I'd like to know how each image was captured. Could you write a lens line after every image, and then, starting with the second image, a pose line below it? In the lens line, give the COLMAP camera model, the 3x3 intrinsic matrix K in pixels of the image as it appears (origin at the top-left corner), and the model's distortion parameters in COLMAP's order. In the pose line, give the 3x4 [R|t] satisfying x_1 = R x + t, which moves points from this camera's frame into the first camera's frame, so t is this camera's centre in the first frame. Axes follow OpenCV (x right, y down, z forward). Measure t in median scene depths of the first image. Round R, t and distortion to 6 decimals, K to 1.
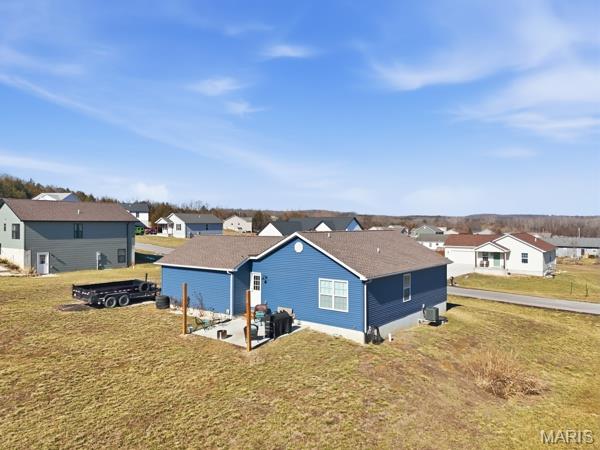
lens RADIAL K [[419.7, 0, 305.2], [0, 419.7, 226.5], [0, 0, 1]] dist [0.043080, -0.016123]
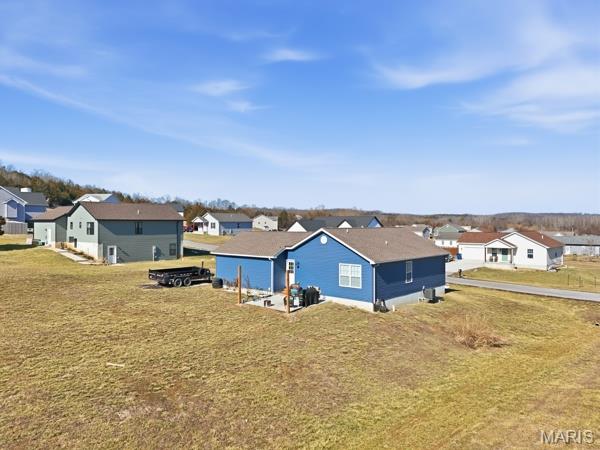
lens RADIAL K [[419.7, 0, 298.8], [0, 419.7, 222.1], [0, 0, 1]] dist [0.043080, -0.016123]
pose [[0.997411, 0.000187, -0.071915, 0.000377], [-0.000735, 0.999971, -0.007590, 0.002870], [0.071911, 0.007624, 0.997382, -0.229165]]
